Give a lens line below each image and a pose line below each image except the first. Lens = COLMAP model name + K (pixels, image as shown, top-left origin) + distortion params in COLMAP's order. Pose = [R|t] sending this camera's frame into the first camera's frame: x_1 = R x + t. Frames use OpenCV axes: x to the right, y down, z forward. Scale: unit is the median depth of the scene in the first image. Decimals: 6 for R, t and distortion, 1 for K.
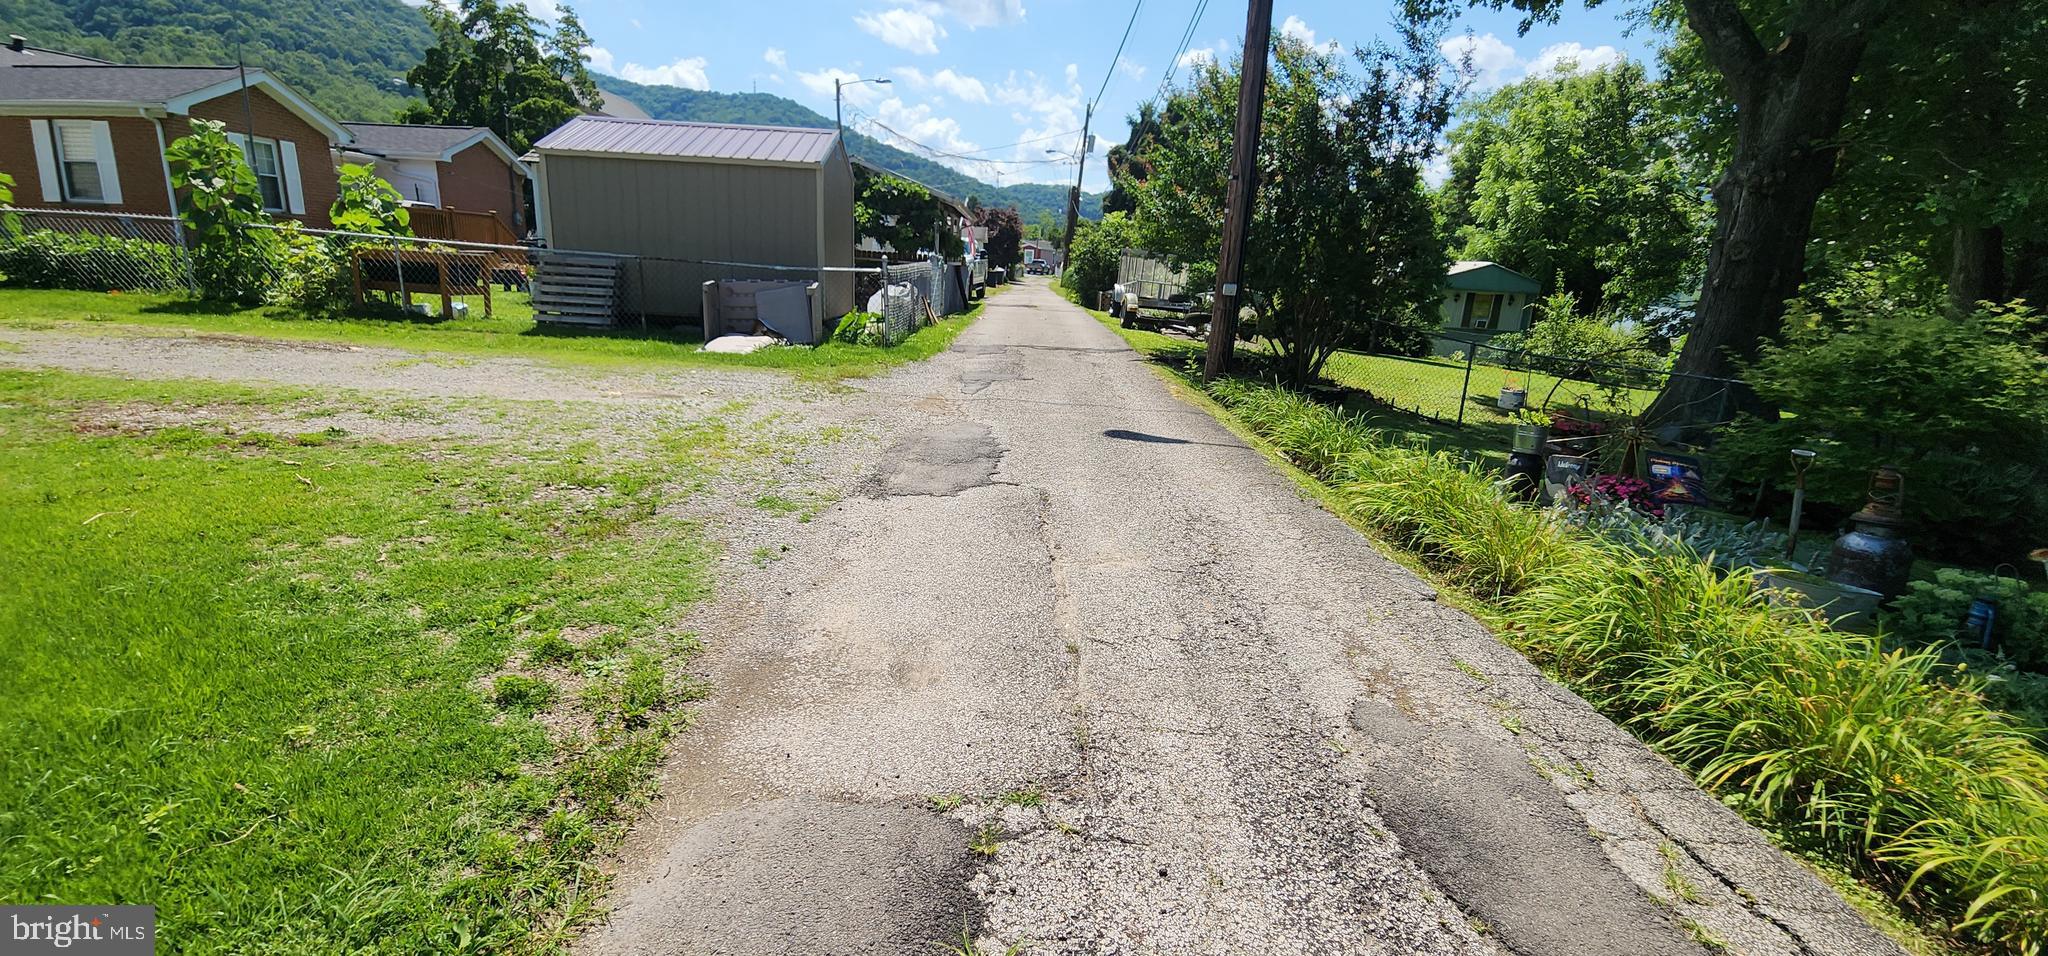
lens RADIAL K [[837.6, 0, 1017.0], [0, 837.6, 476.8], [0, 0, 1]] dist [-0.000003, -0.004594]
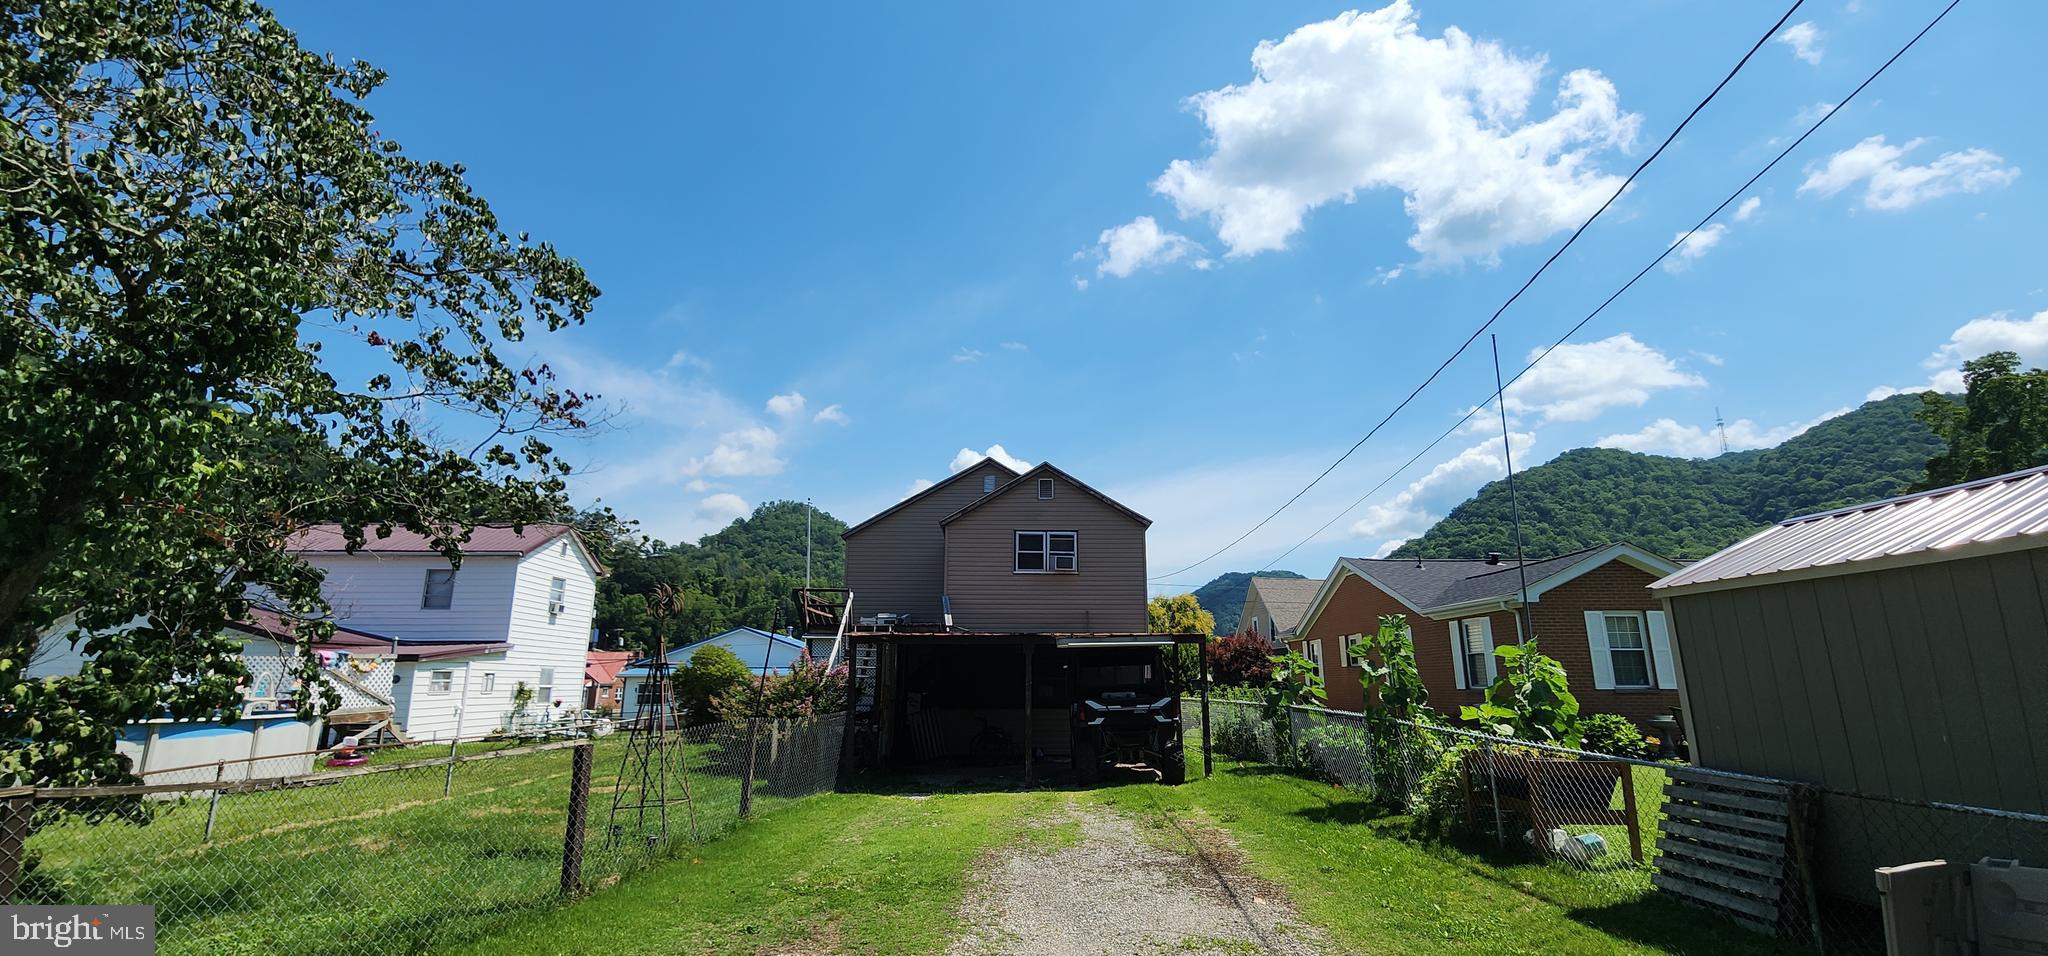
lens RADIAL K [[837.6, 0, 1017.0], [0, 837.6, 476.8], [0, 0, 1]] dist [-0.000003, -0.004594]
pose [[0.037892, -0.283998, -0.958076, 0.012113], [-0.242883, 0.927396, -0.284509, -0.115303], [0.969315, 0.243481, -0.033837, 0.342311]]
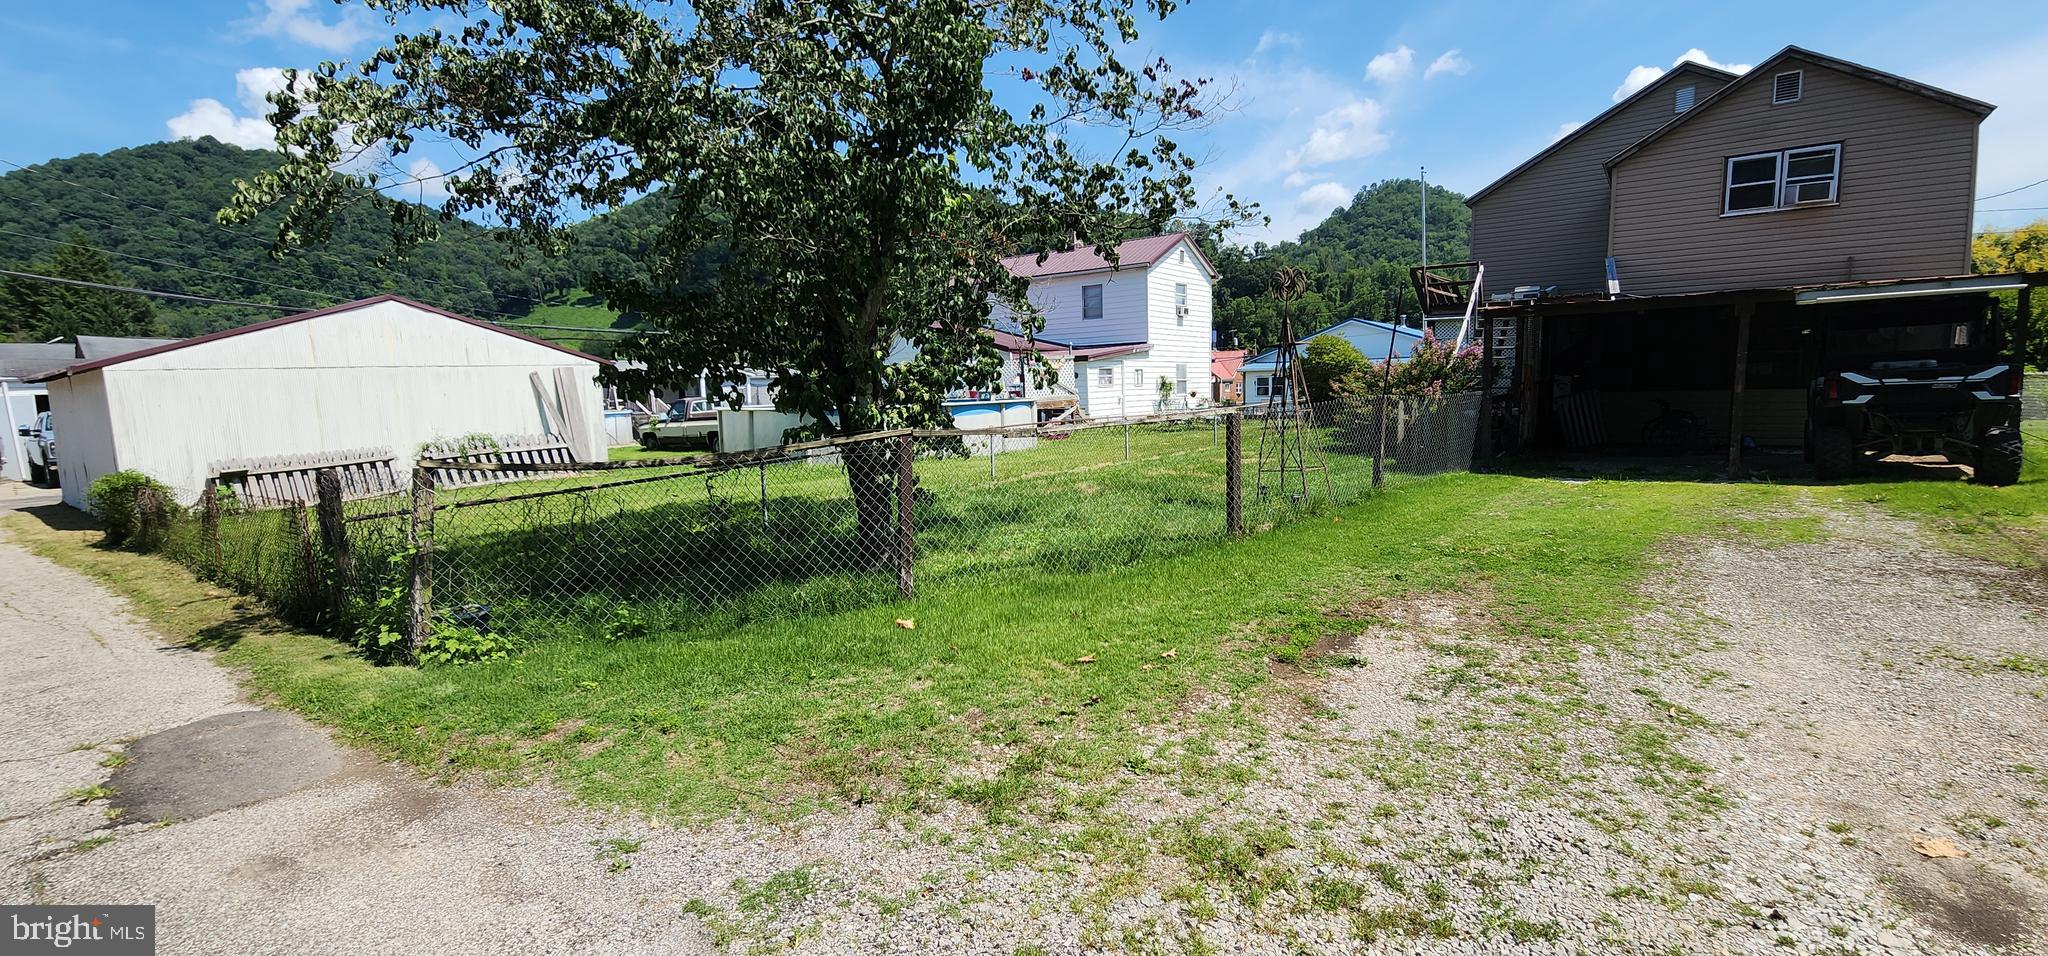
lens RADIAL K [[832.1, 0, 1014.2], [0, 832.1, 478.3], [0, 0, 1]] dist [0.001377, -0.004877]
pose [[-0.604627, 0.051438, -0.794846, 0.016506], [-0.198430, 0.956723, 0.212856, -0.098755], [0.771396, 0.286420, -0.568254, 0.334346]]
